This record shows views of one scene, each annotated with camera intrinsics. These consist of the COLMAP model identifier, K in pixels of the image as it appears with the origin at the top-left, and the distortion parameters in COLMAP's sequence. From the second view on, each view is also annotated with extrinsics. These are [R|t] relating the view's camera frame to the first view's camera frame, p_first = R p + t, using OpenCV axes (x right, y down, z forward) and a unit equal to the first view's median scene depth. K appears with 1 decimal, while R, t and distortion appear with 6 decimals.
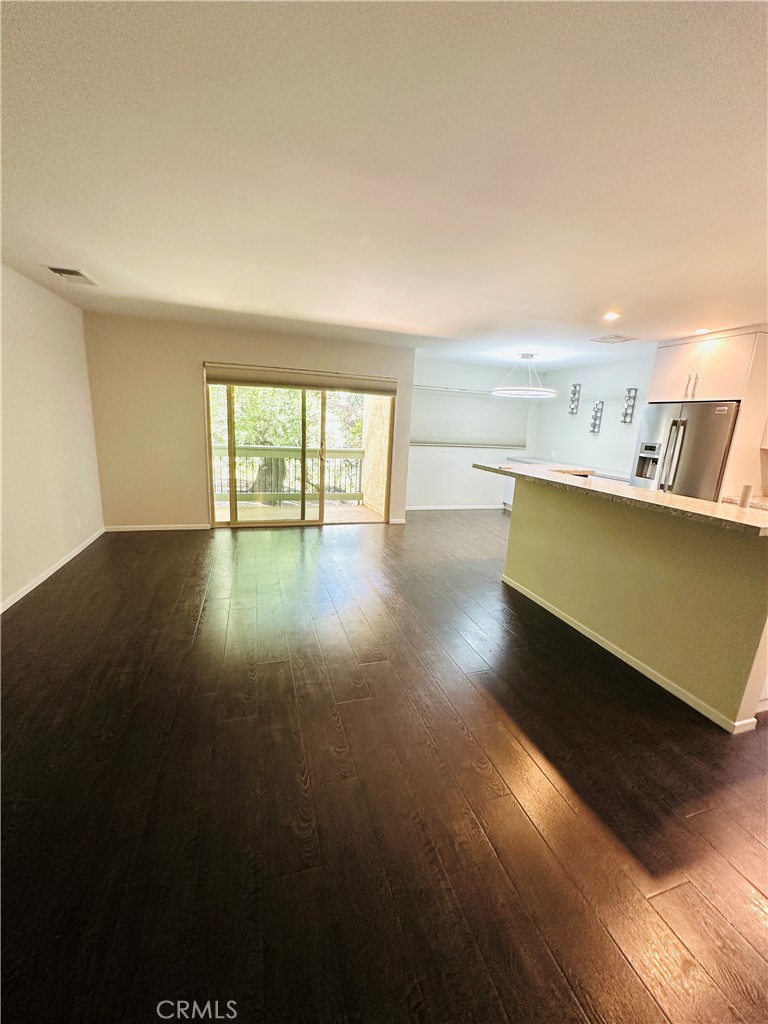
lens RADIAL K [[412.1, 0, 383.7], [0, 412.1, 512.8], [0, 0, 1]] dist [0.002671, -0.000072]
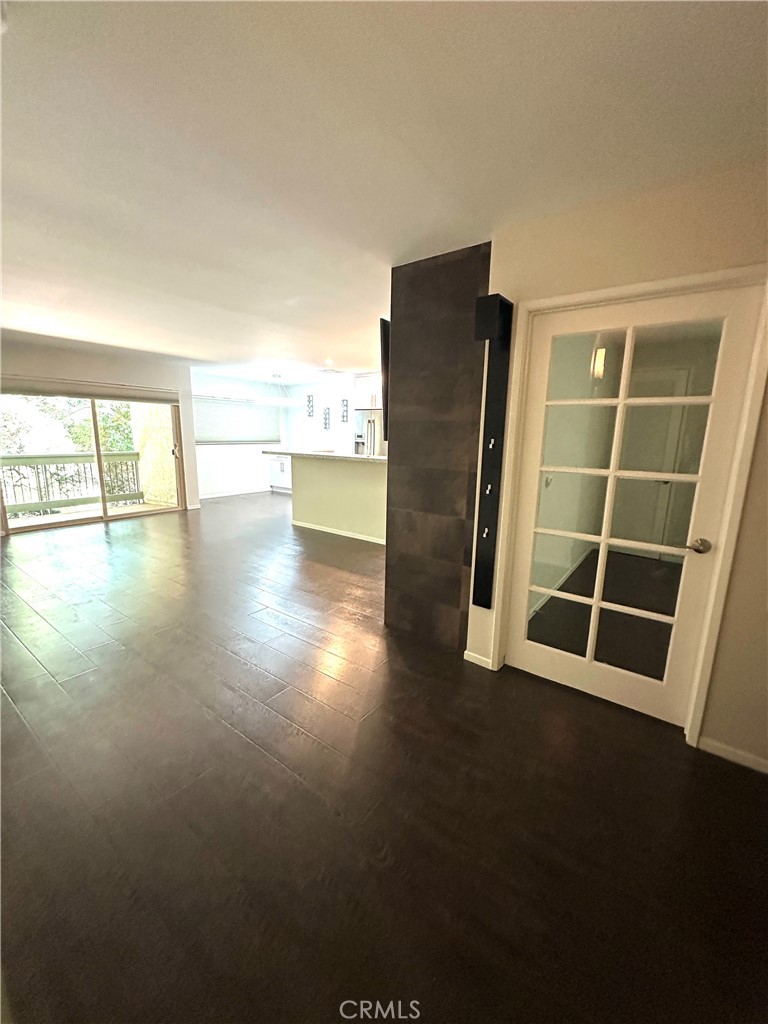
lens RADIAL K [[412.1, 0, 383.0], [0, 412.1, 511.5], [0, 0, 1]] dist [0.002671, -0.000072]
pose [[0.813243, -0.147648, 0.562882, -0.213056], [0.150435, 0.987738, 0.041745, 0.071453], [-0.562144, 0.050729, 0.825482, -0.337192]]
